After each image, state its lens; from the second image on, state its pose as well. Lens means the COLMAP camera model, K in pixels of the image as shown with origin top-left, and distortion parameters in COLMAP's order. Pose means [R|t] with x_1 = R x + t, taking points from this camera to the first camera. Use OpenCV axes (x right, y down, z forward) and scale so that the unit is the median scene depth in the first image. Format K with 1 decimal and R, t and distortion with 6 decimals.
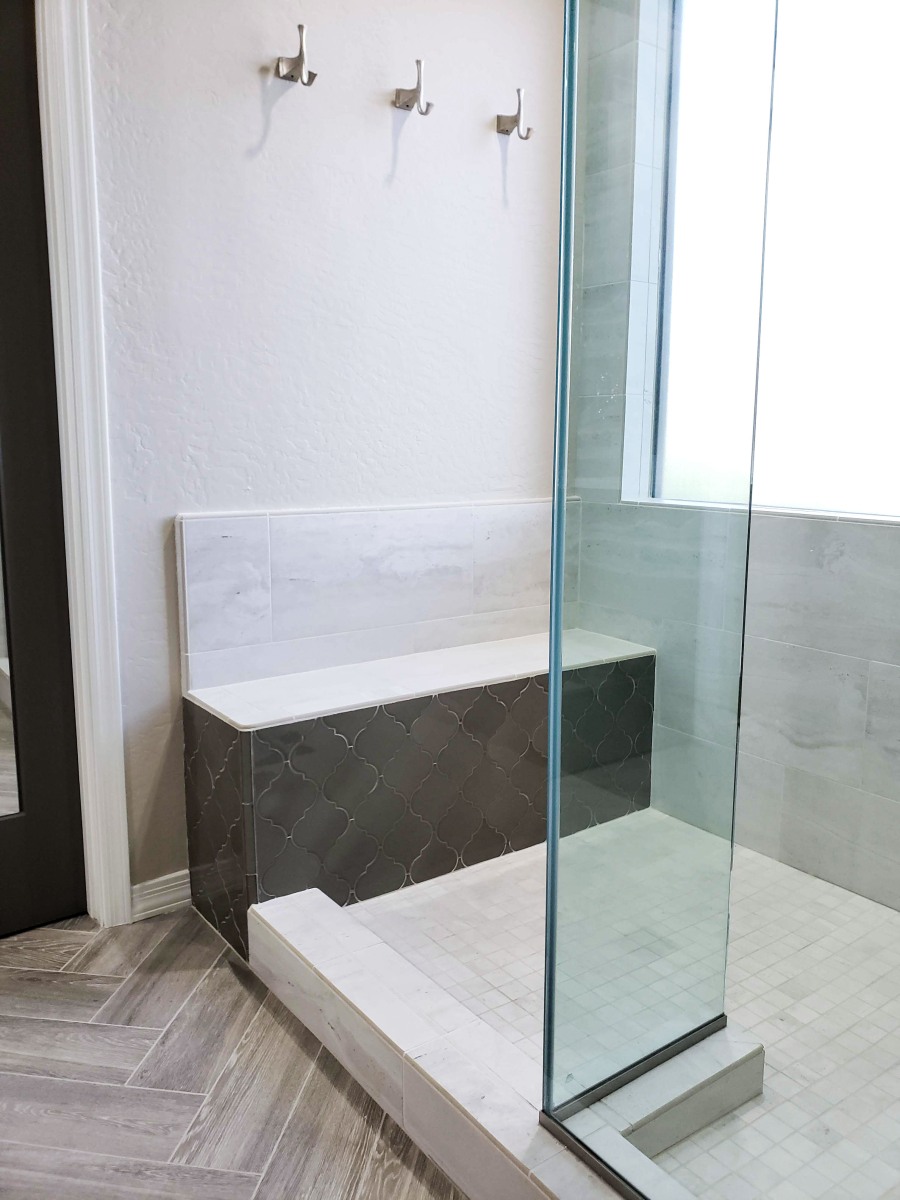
lens RADIAL K [[964.0, 0, 451.9], [0, 964.0, 592.9], [0, 0, 1]] dist [0.009430, 0.010703]
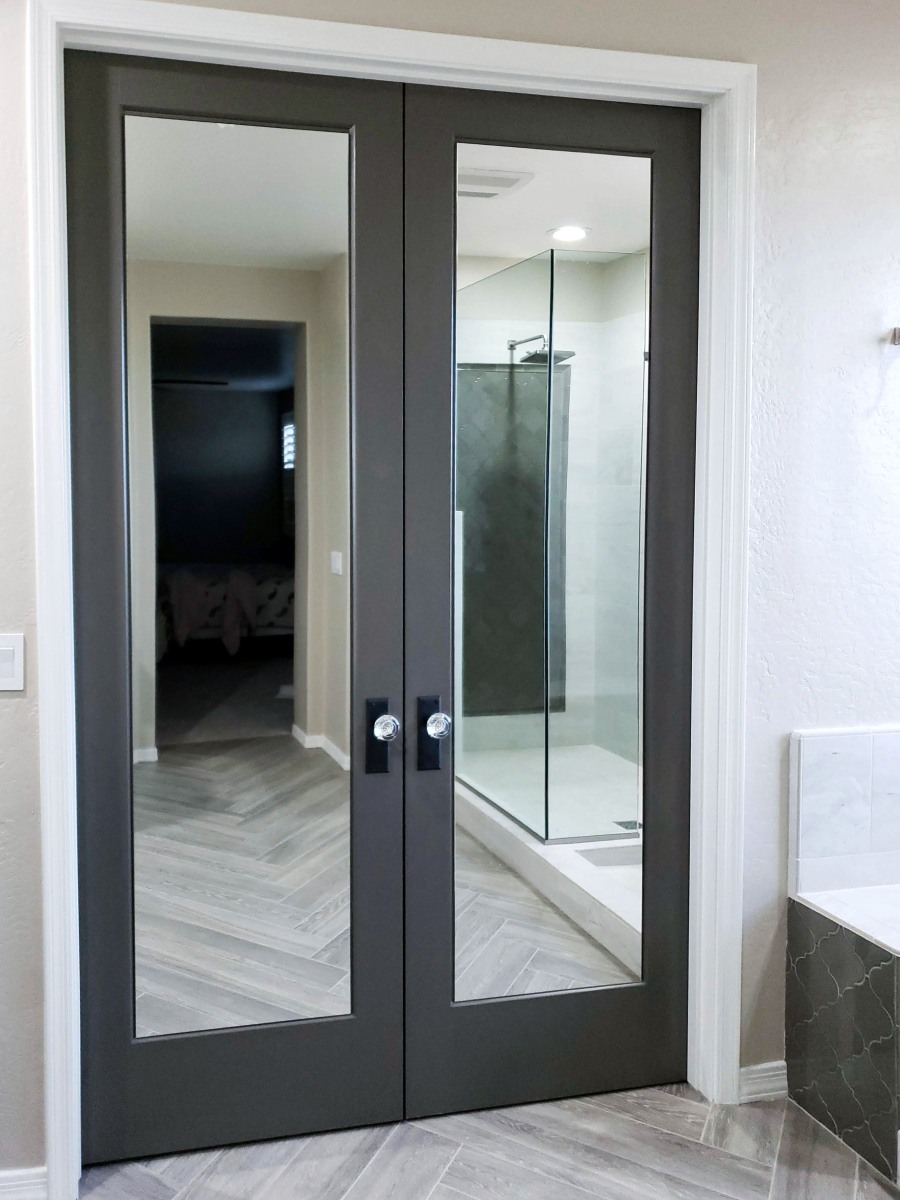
lens RADIAL K [[964.0, 0, 360.3], [0, 964.0, 580.3], [0, 0, 1]] dist [0.009430, 0.010703]
pose [[0.909697, 0.014480, -0.415019, -0.275857], [-0.063500, 0.992489, -0.104561, -0.105129], [0.410388, 0.121473, 0.903784, -0.240185]]
